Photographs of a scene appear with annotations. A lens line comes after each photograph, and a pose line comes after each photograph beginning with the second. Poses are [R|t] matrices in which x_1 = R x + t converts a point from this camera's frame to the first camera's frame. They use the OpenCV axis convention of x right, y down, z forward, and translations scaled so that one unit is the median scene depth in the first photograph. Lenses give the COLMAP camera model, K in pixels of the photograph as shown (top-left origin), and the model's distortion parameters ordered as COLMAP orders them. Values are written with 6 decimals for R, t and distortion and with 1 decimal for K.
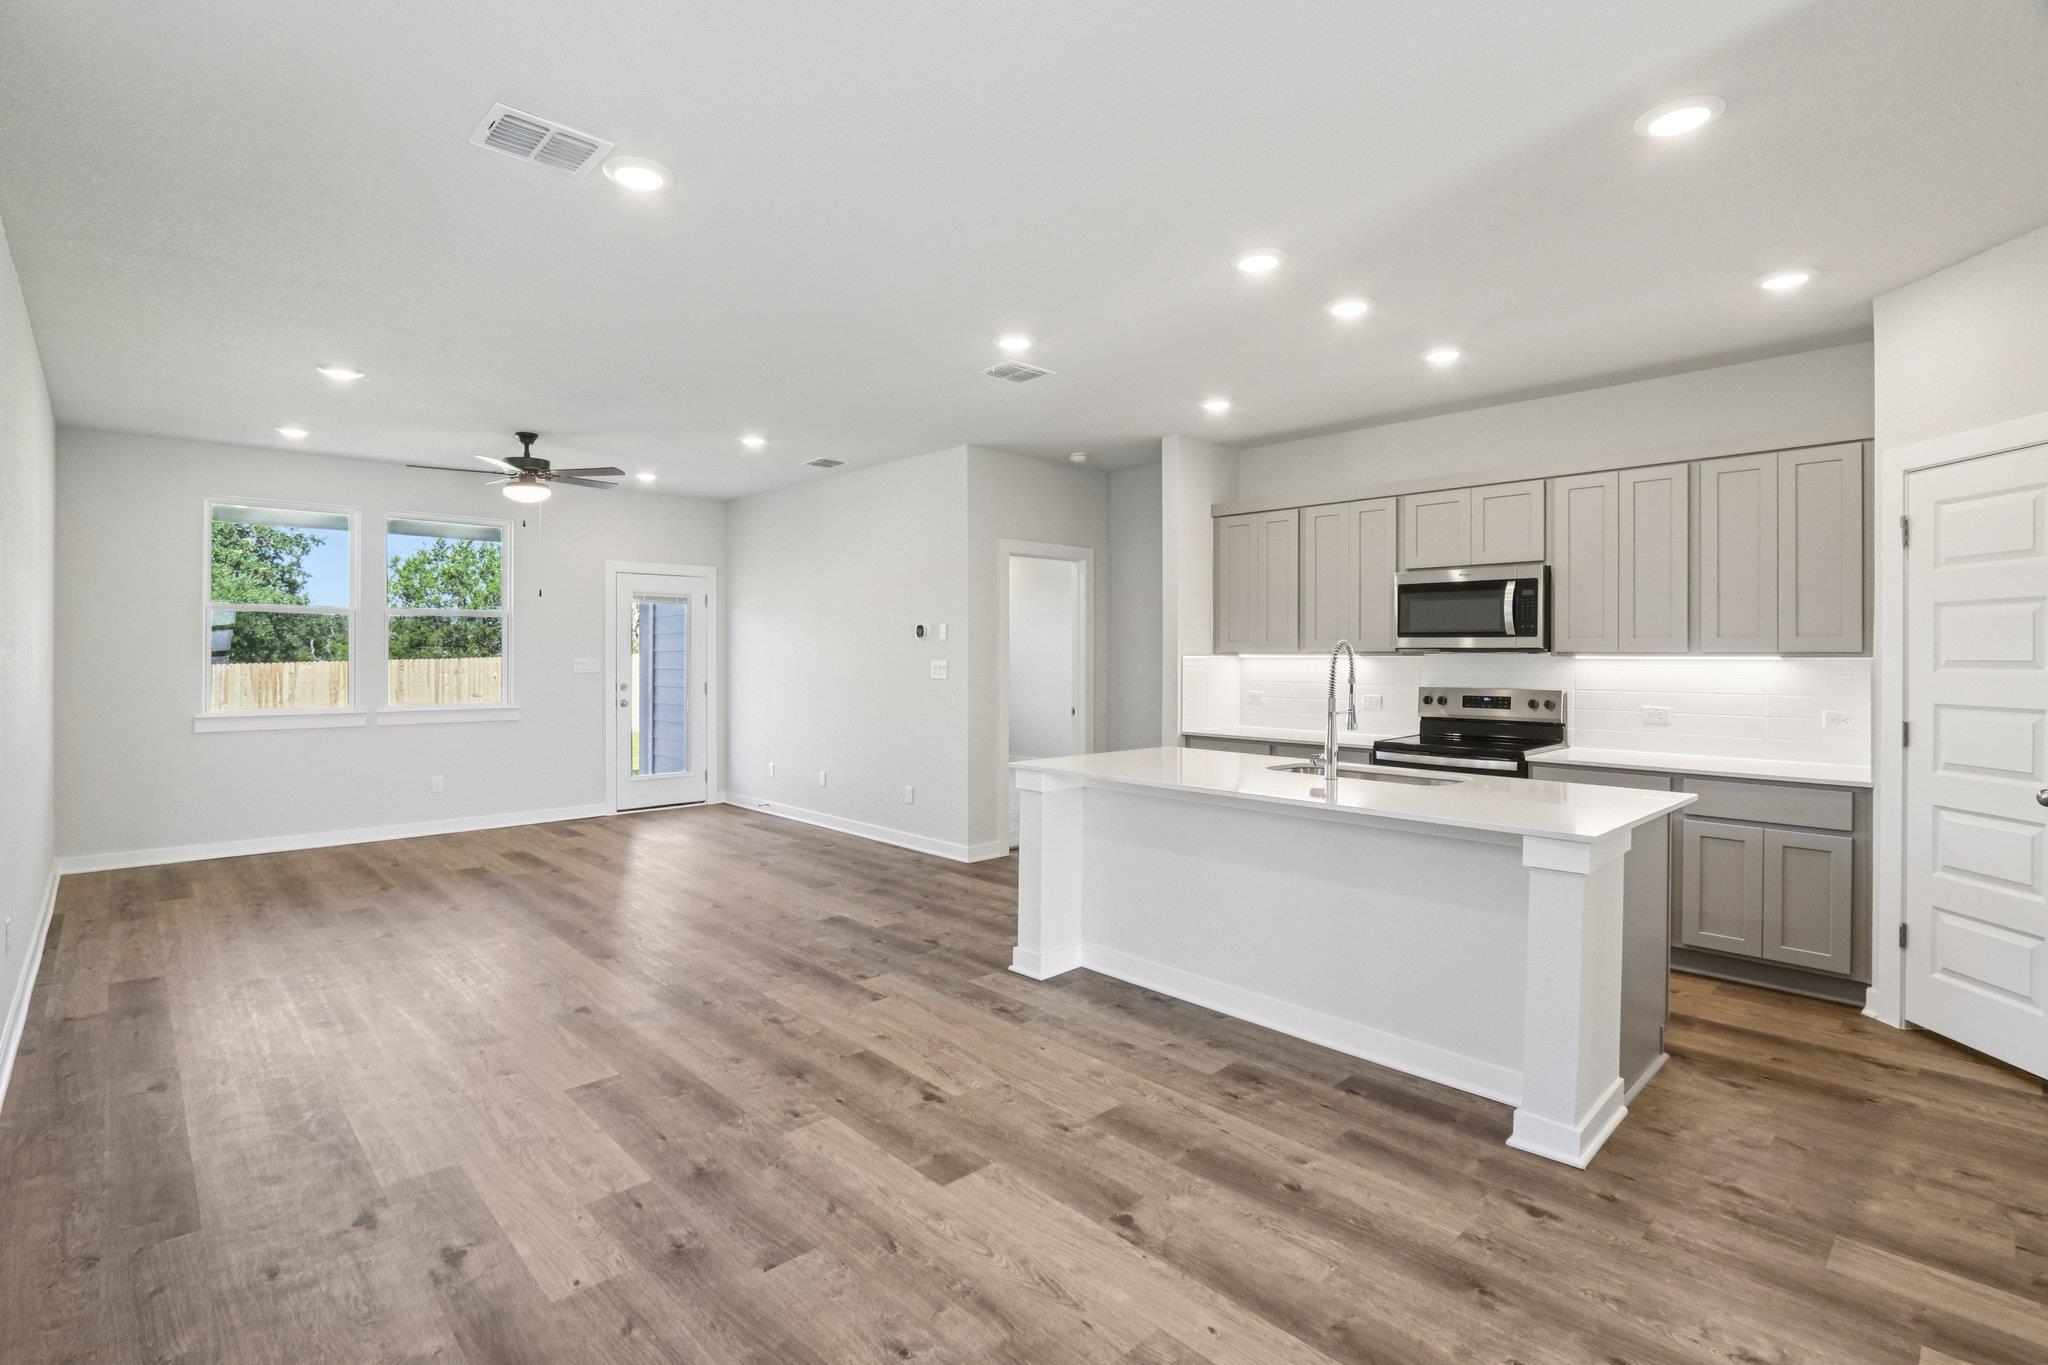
lens RADIAL K [[987.1, 0, 1020.4], [0, 987.1, 653.5], [0, 0, 1]] dist [-0.016540, 0.000787]
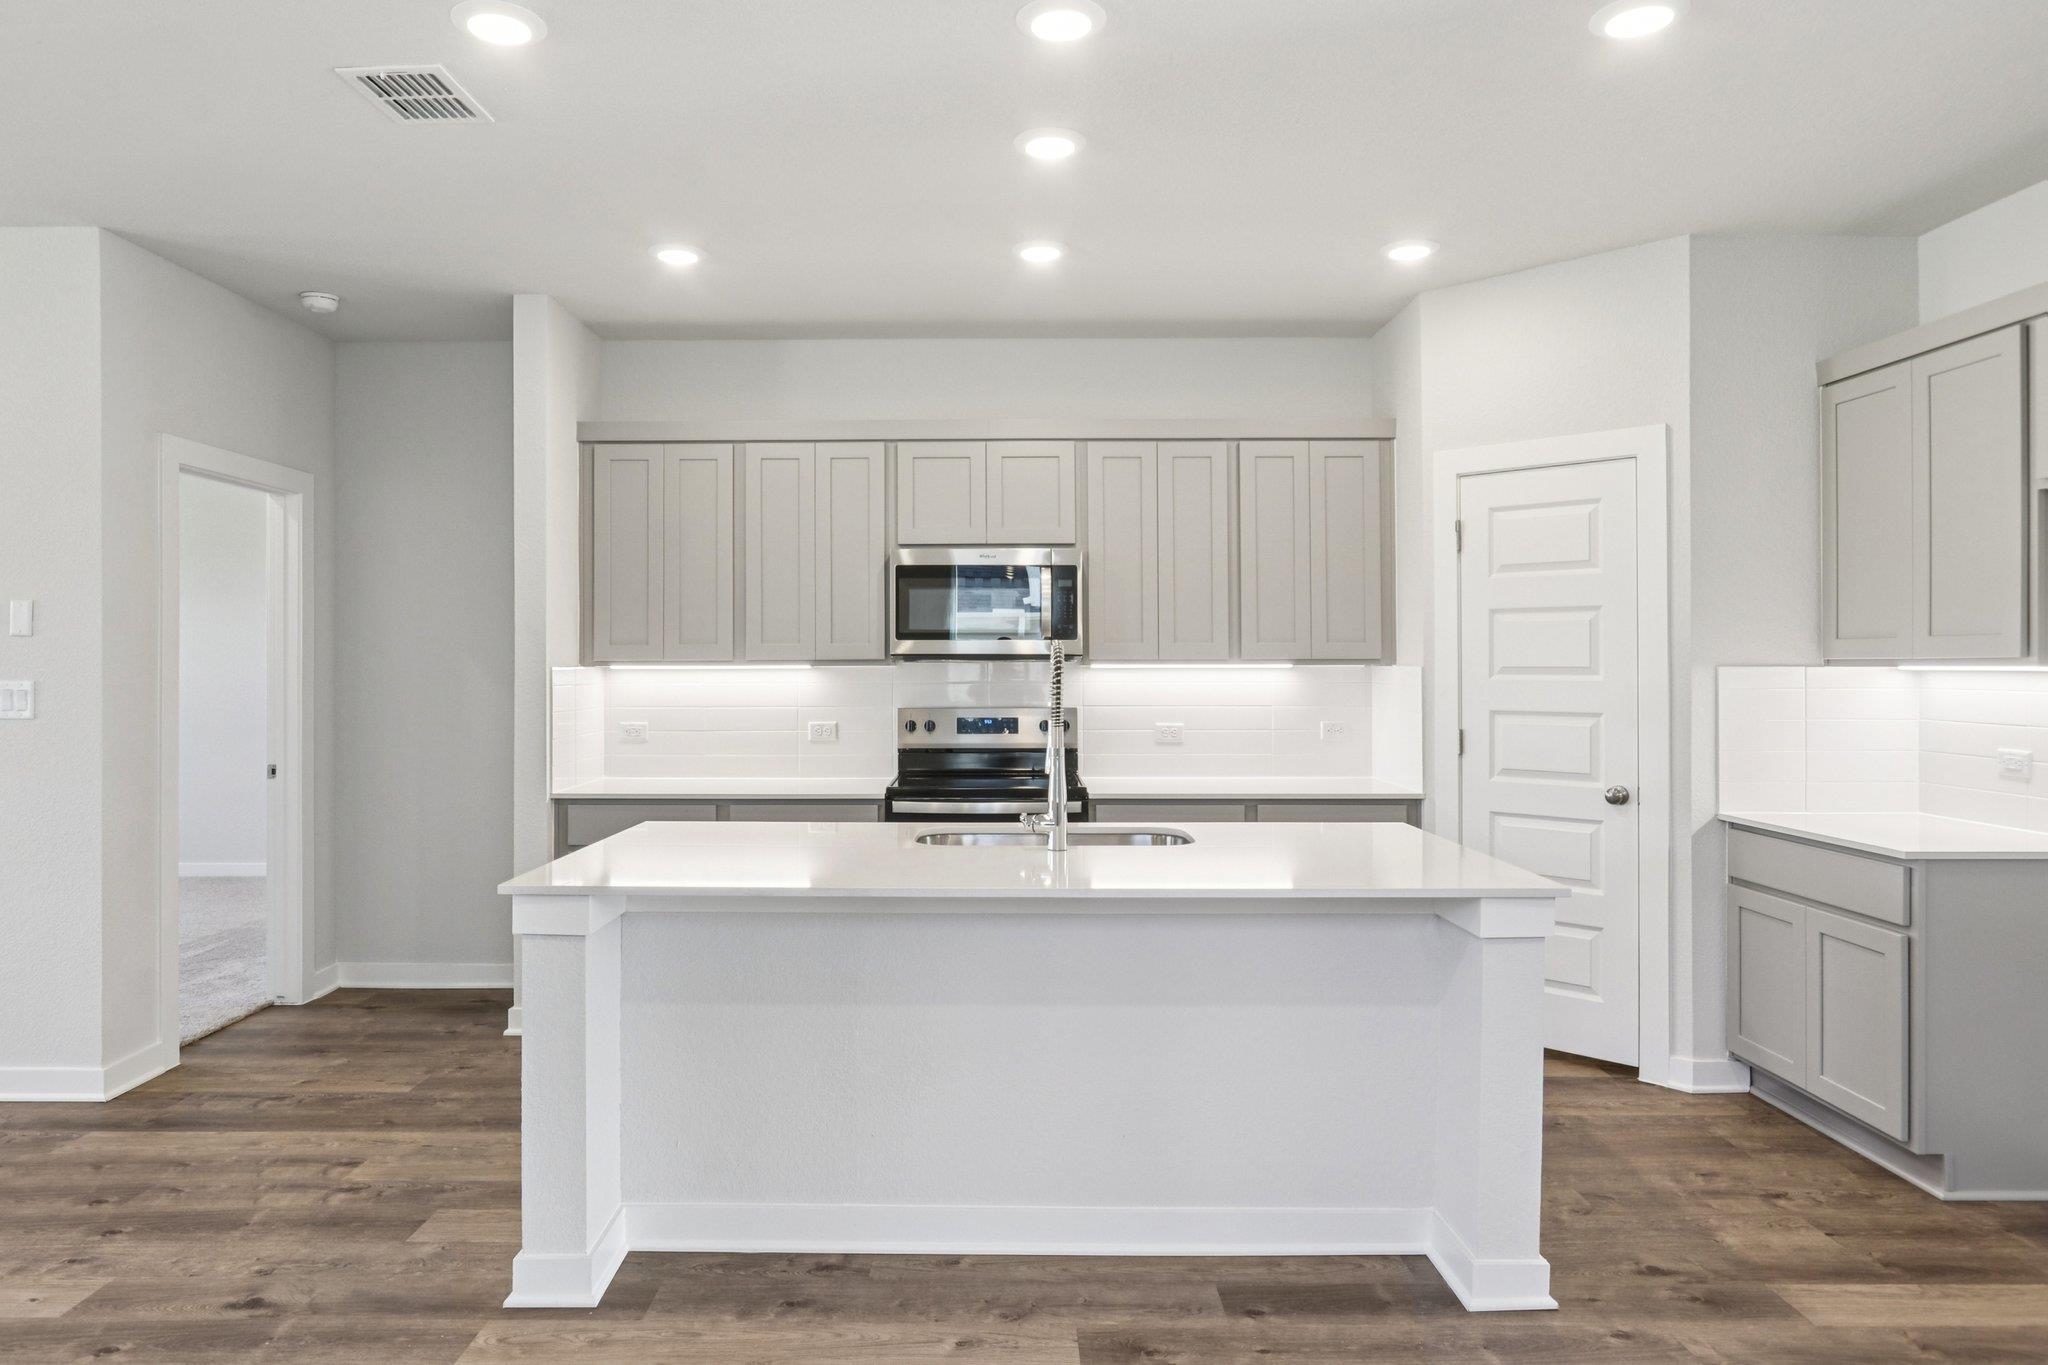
lens RADIAL K [[1278.4, 0, 1016.0], [0, 1278.4, 680.0], [0, 0, 1]] dist [-0.009722, 0.002677]
pose [[0.686689, -0.013957, 0.726817, -0.304877], [0.003845, 0.999871, 0.015568, -0.001741], [-0.726941, -0.007895, 0.686655, 0.393159]]
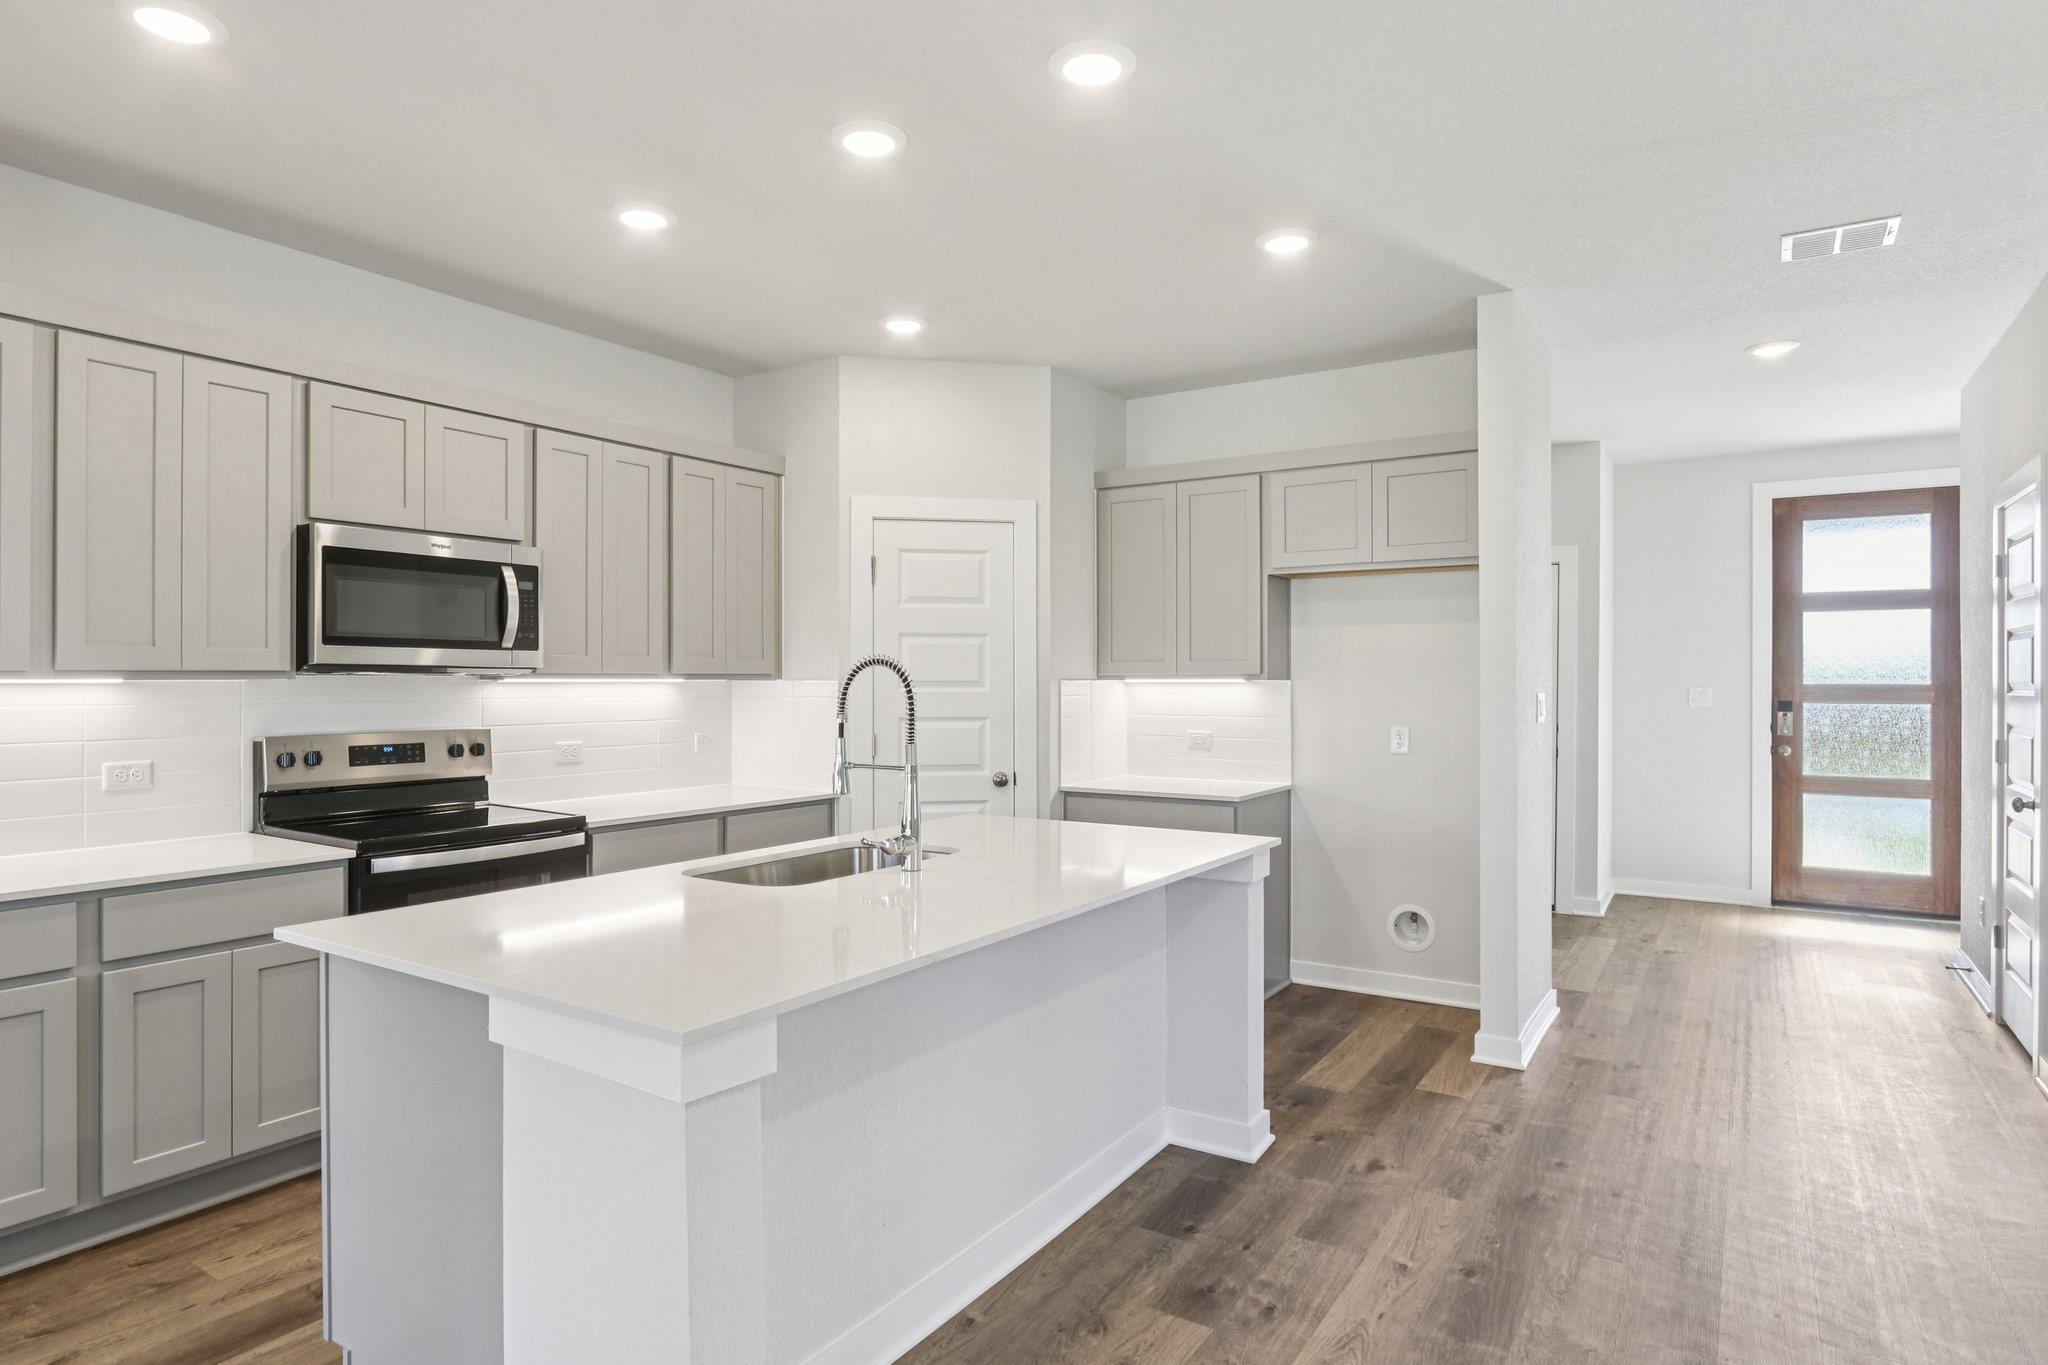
lens RADIAL K [[1123.9, 0, 1020.3], [0, 1123.9, 677.9], [0, 0, 1]] dist [-0.013864, -0.000299]
pose [[-0.226612, -0.004125, 0.973976, -0.385735], [-0.002311, 0.999990, 0.003697, -0.002043], [-0.973982, -0.001413, -0.226619, 1.011052]]
